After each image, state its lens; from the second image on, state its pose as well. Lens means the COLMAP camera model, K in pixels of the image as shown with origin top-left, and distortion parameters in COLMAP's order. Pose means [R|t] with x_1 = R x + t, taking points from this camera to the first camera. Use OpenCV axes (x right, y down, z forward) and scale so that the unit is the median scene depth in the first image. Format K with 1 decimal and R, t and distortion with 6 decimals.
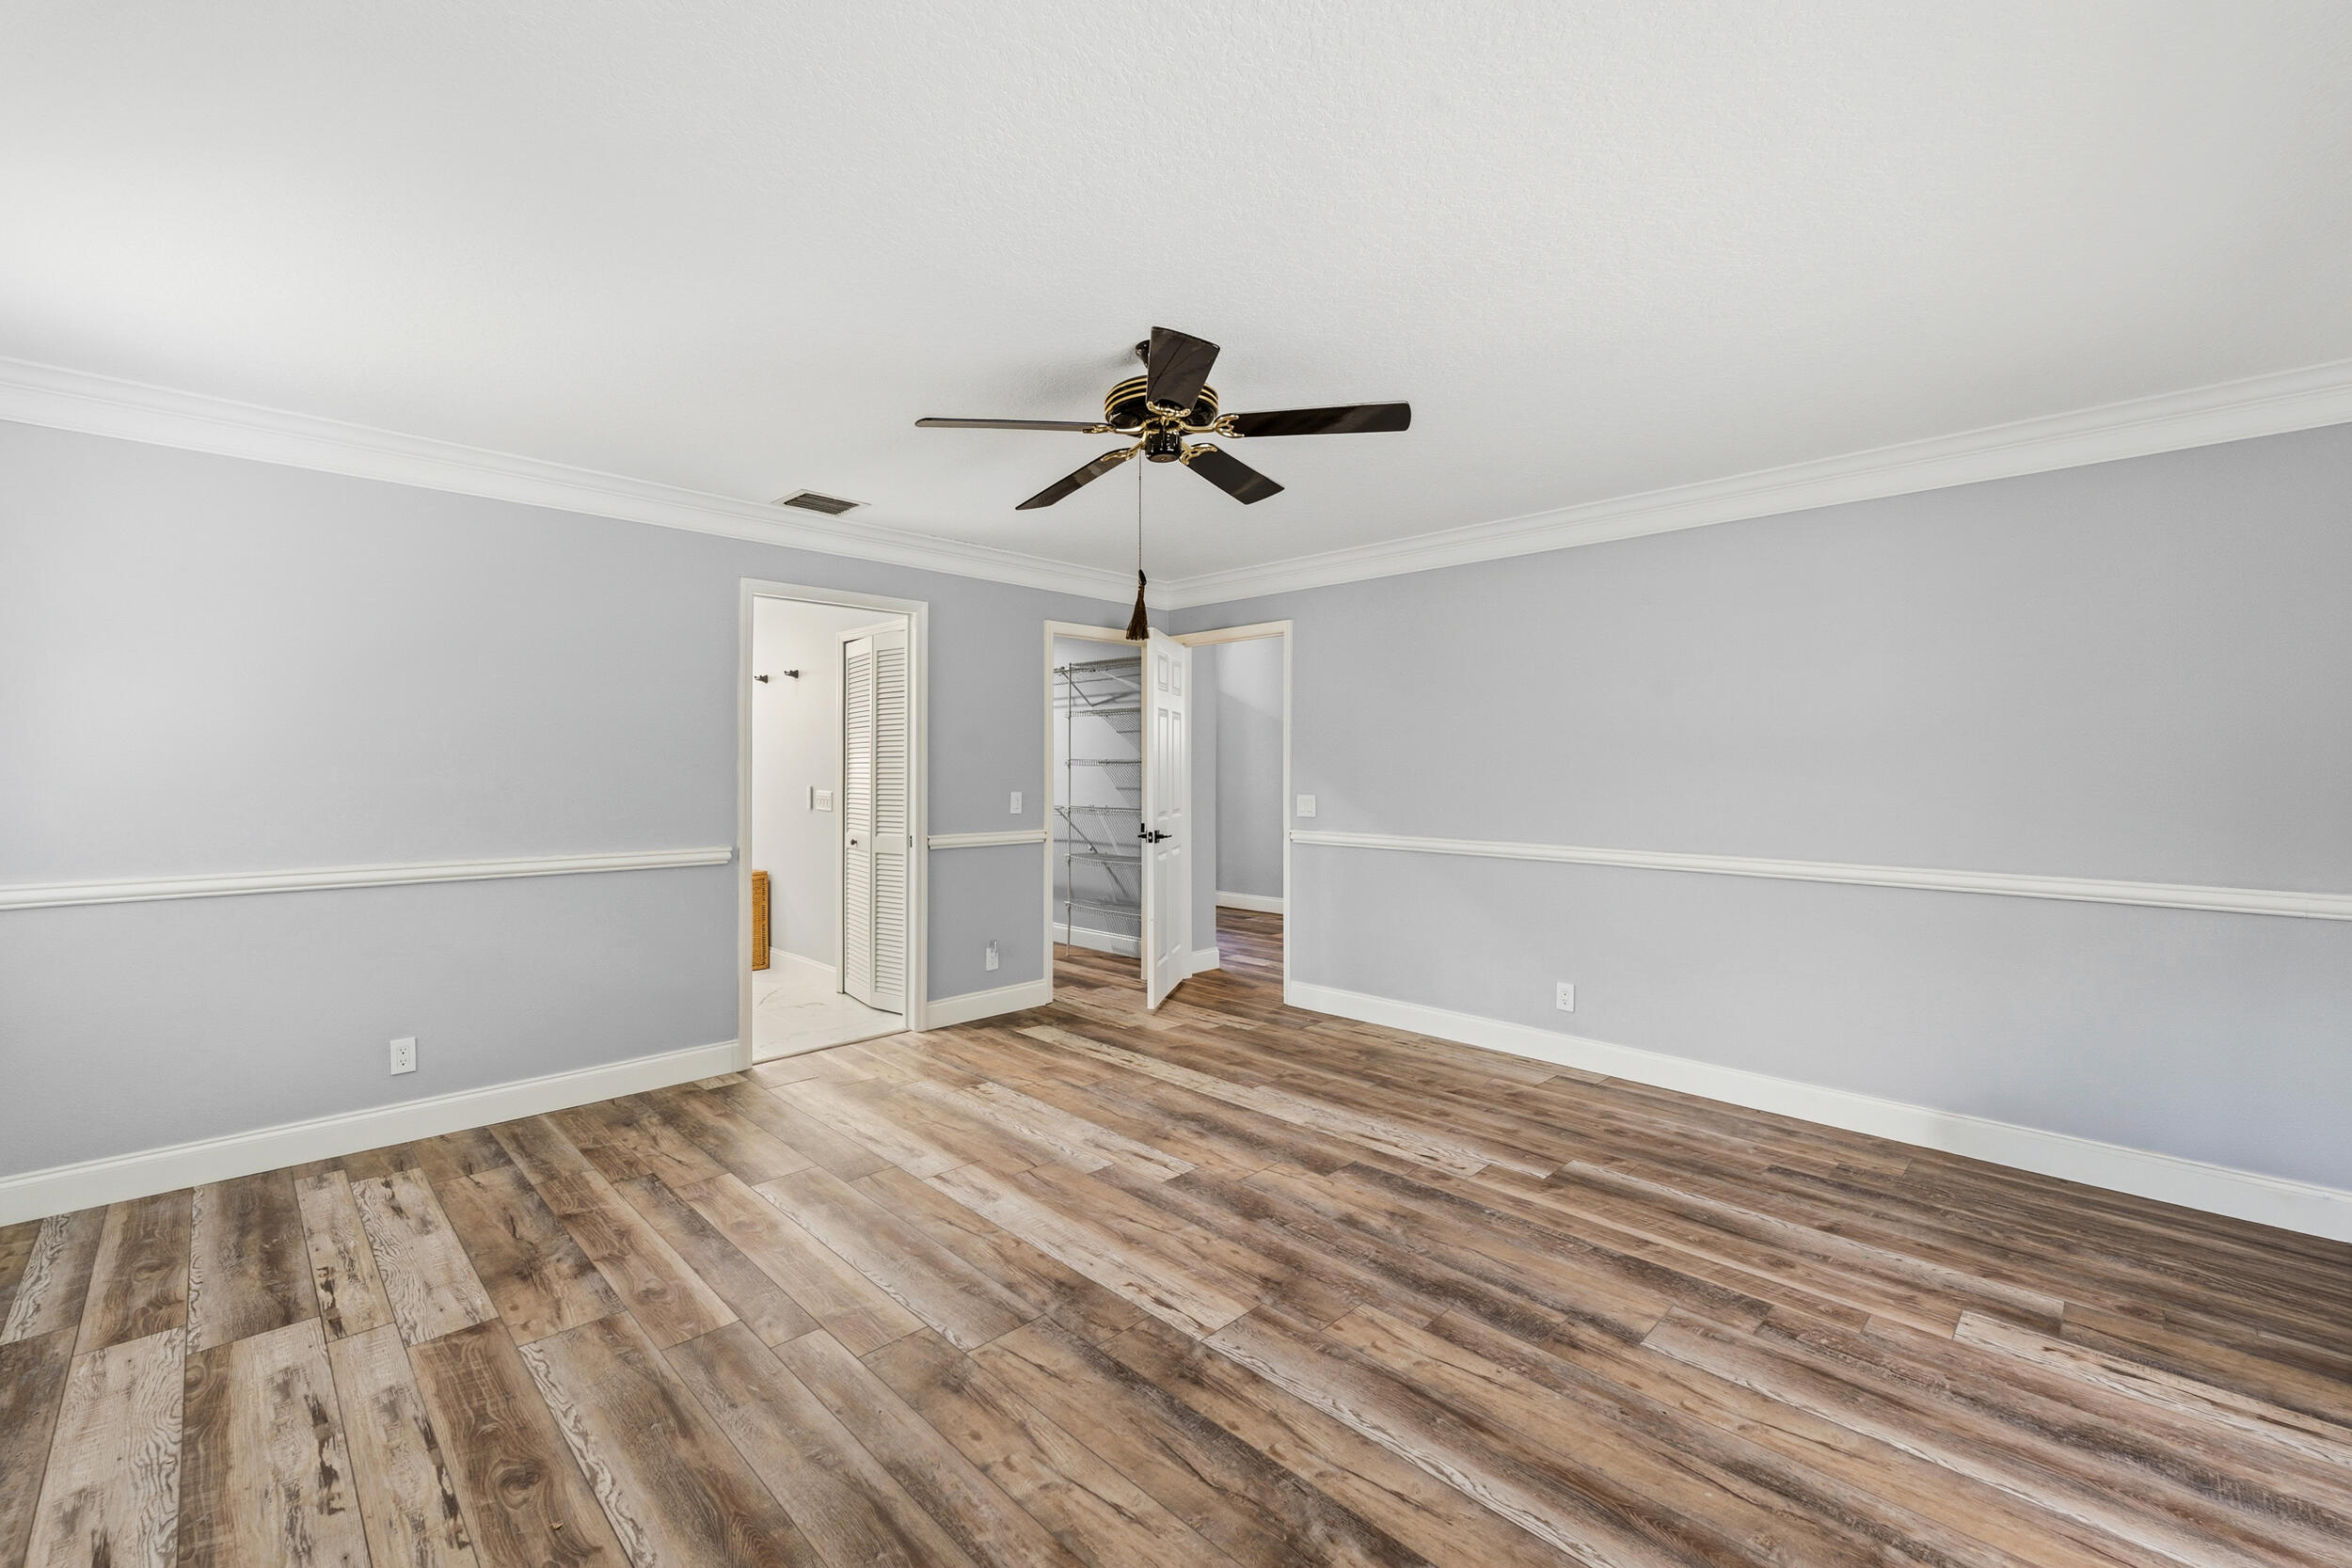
lens RADIAL K [[982.1, 0, 1196.0], [0, 982.1, 780.5], [0, 0, 1]] dist [-0.000419, -0.000022]
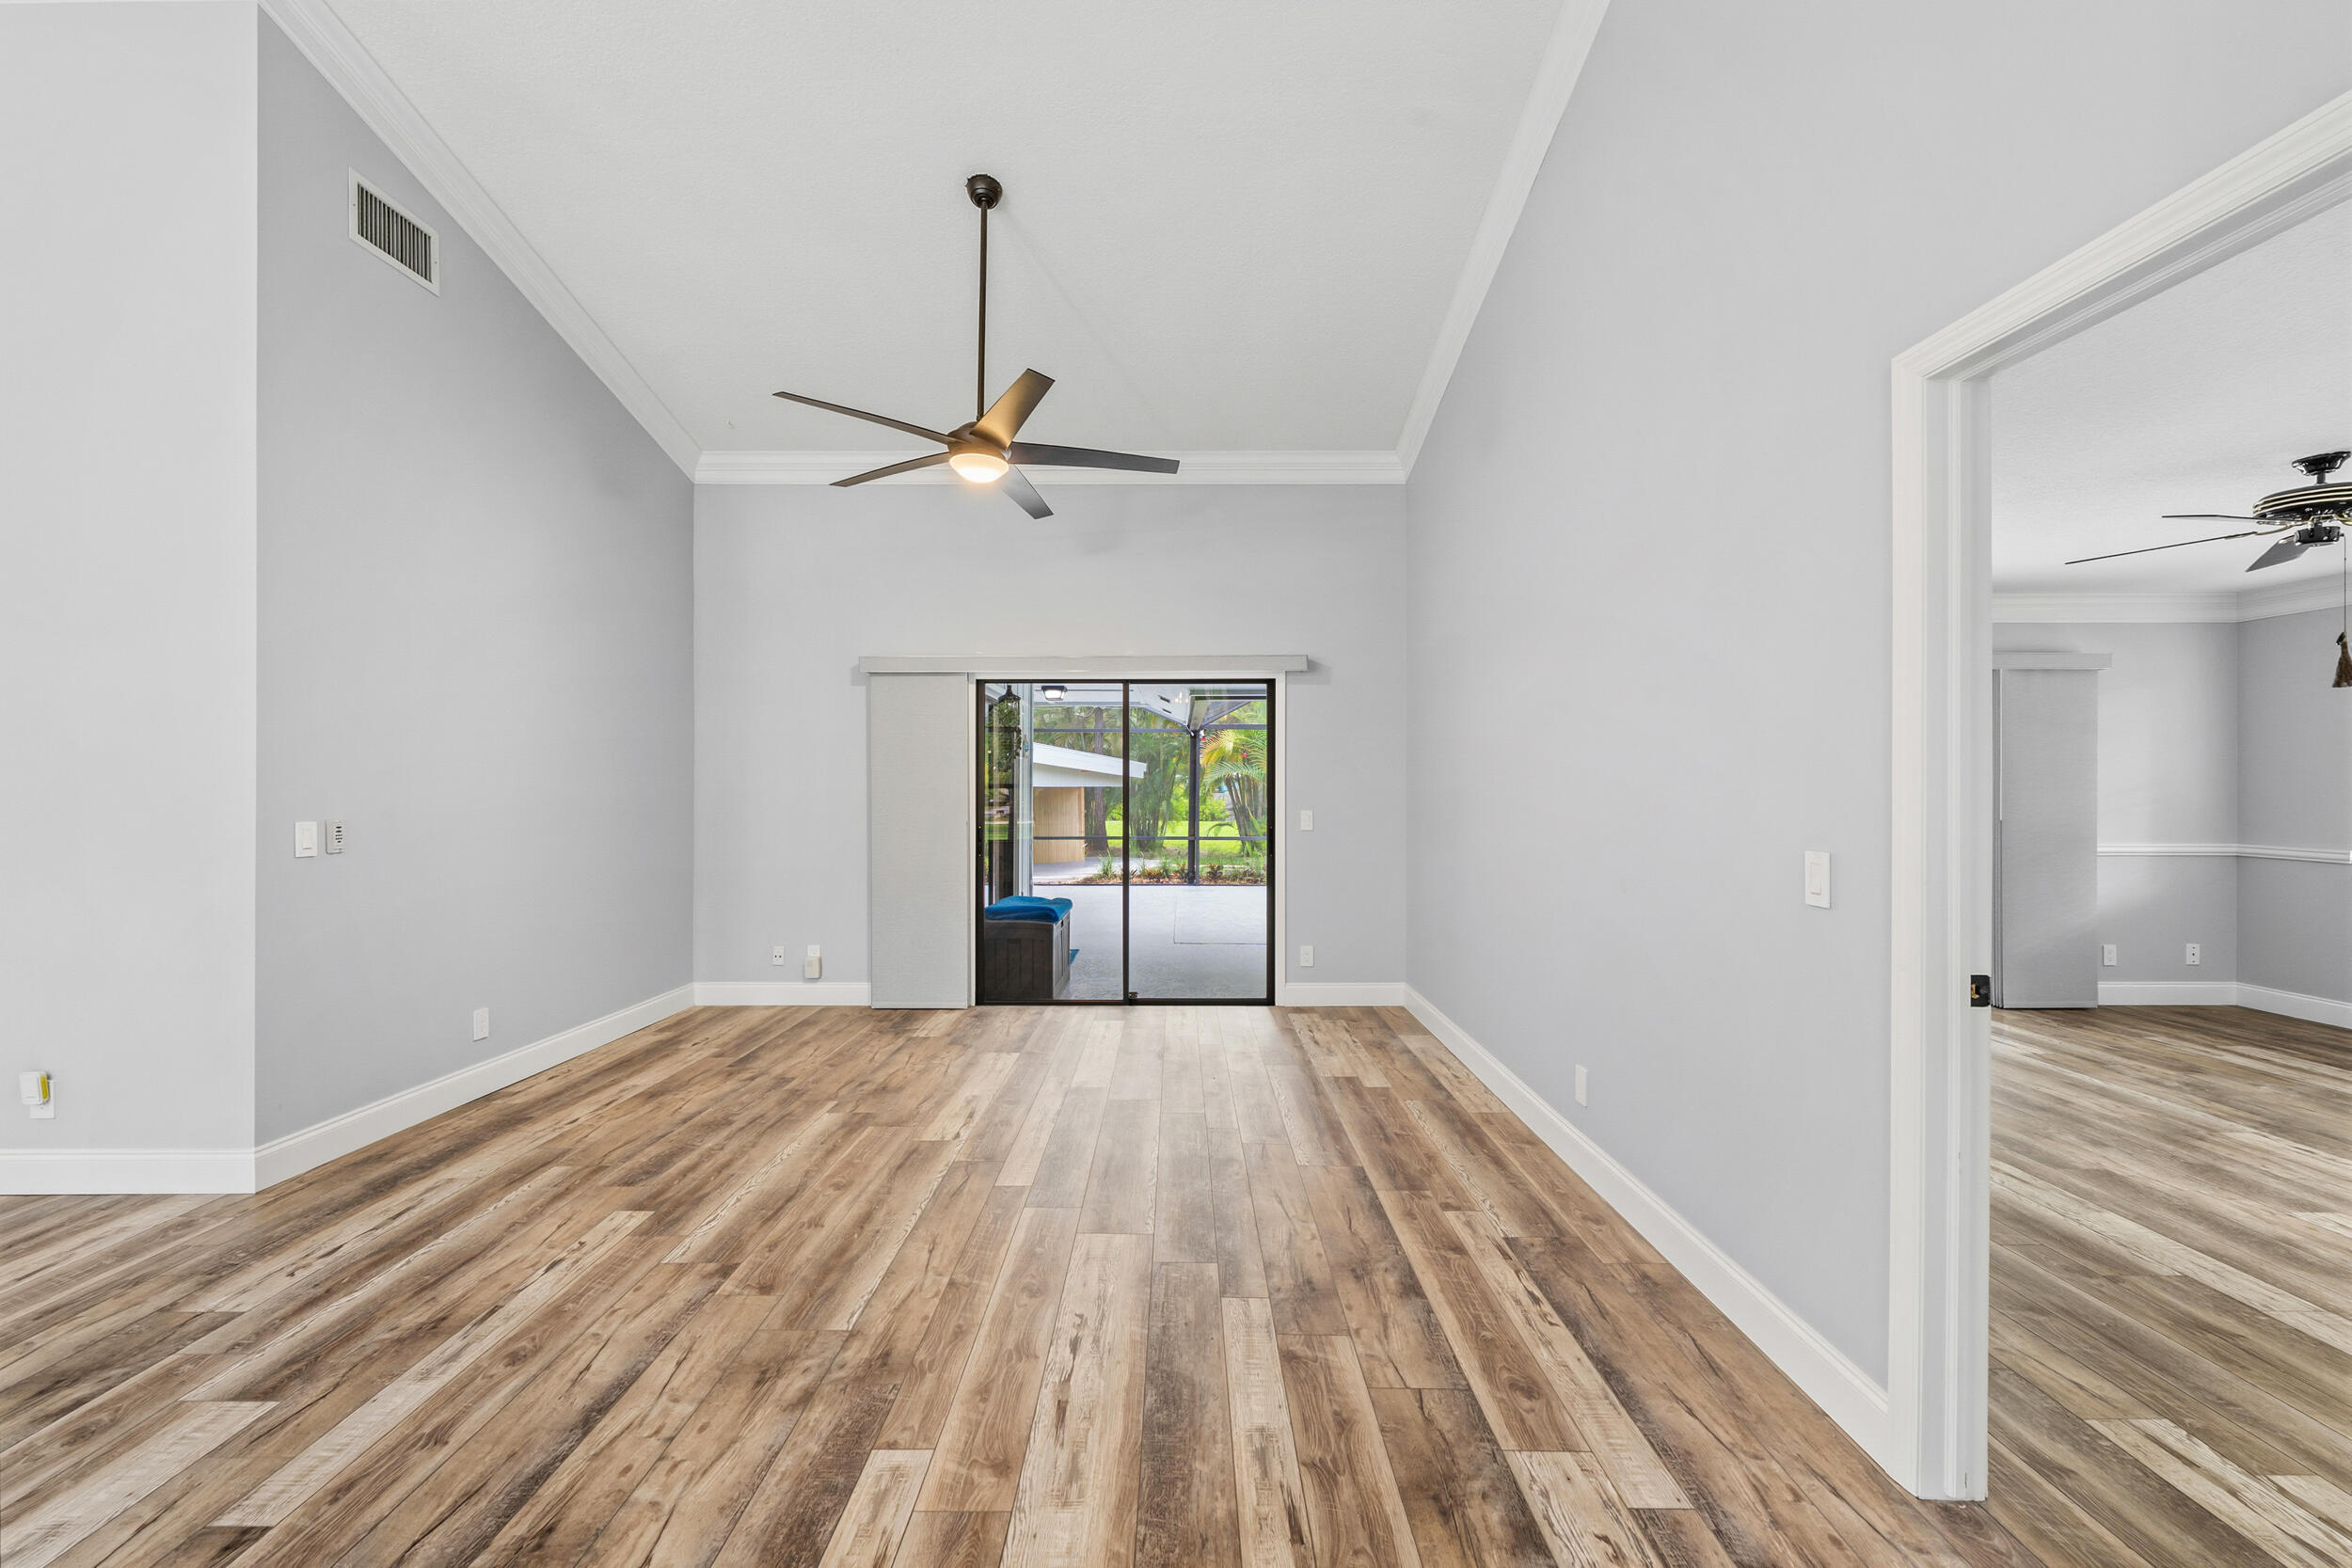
lens RADIAL K [[957.4, 0, 1176.0], [0, 957.4, 784.0], [0, 0, 1]] dist [-0.003255, -0.000338]
pose [[-0.691038, -0.001120, 0.722818, 0.091836], [0.004157, 0.999976, 0.005524, -0.028367], [-0.722806, 0.006823, -0.691017, 2.795234]]
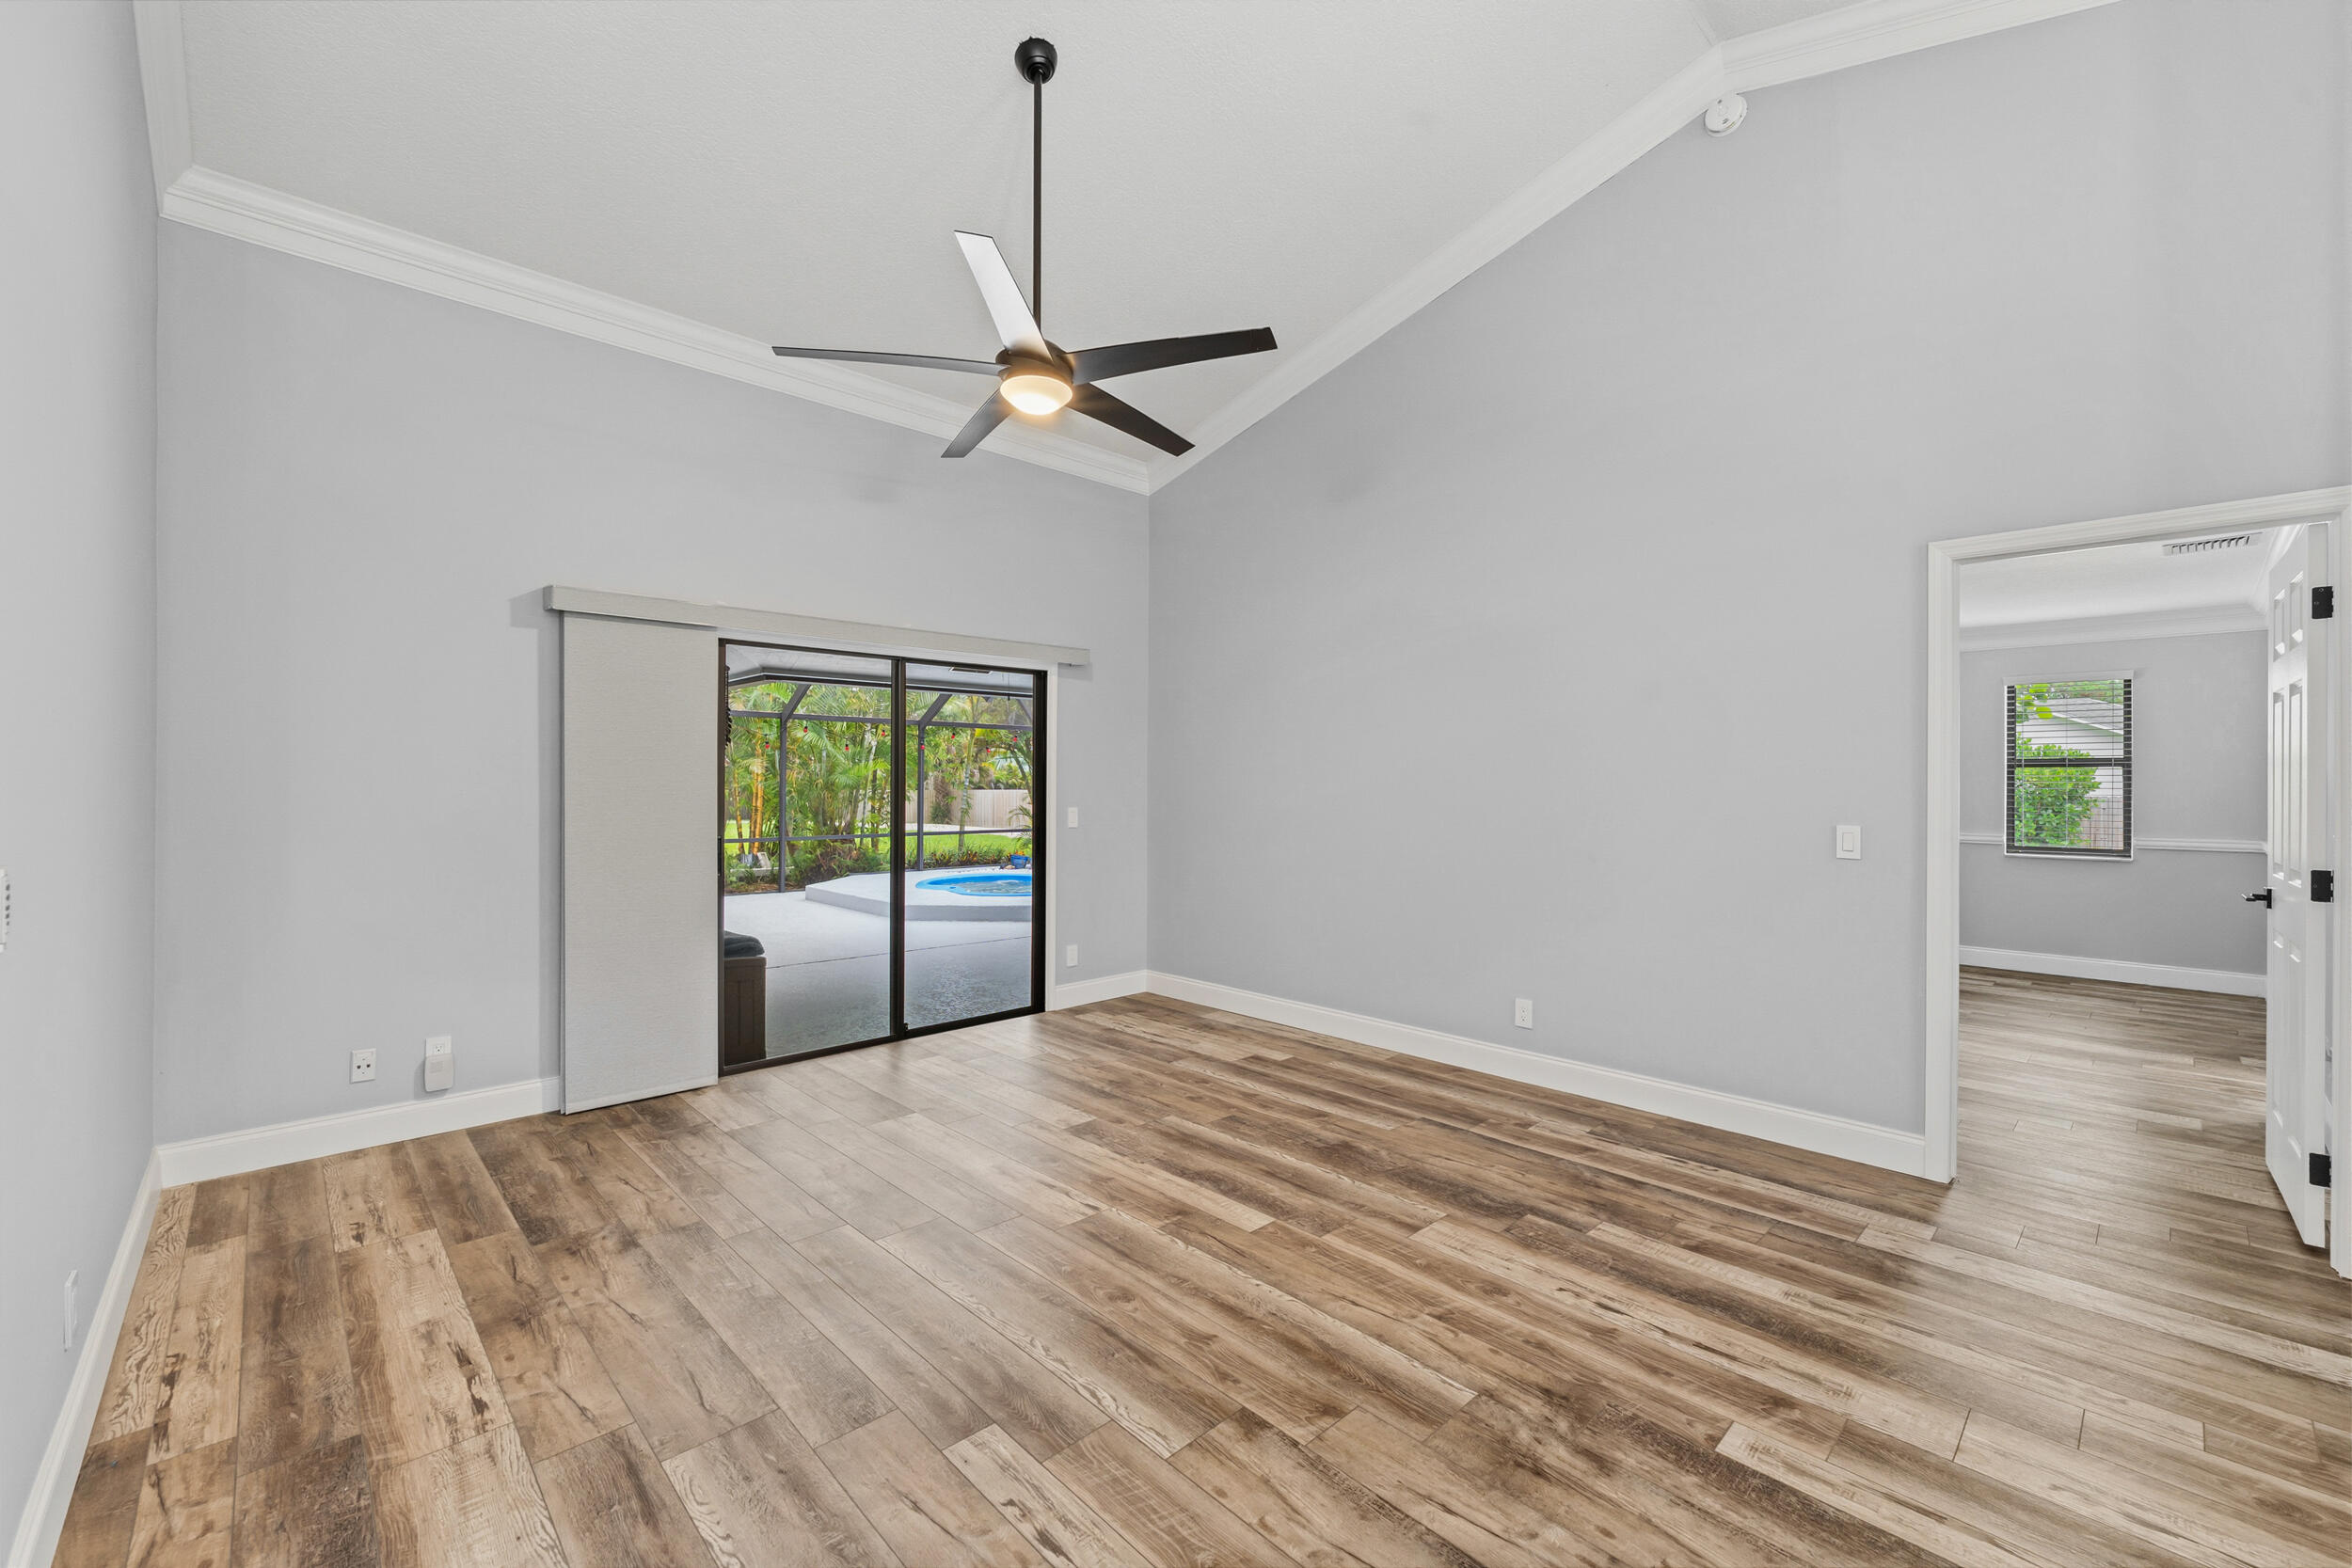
lens RADIAL K [[957.4, 0, 1176.0], [0, 957.4, 784.0], [0, 0, 1]] dist [-0.003255, -0.000338]
pose [[-0.999062, -0.005648, 0.042929, 1.052193], [-0.005179, 0.999926, 0.011034, -0.030982], [-0.042988, 0.010802, -0.999017, 3.160850]]
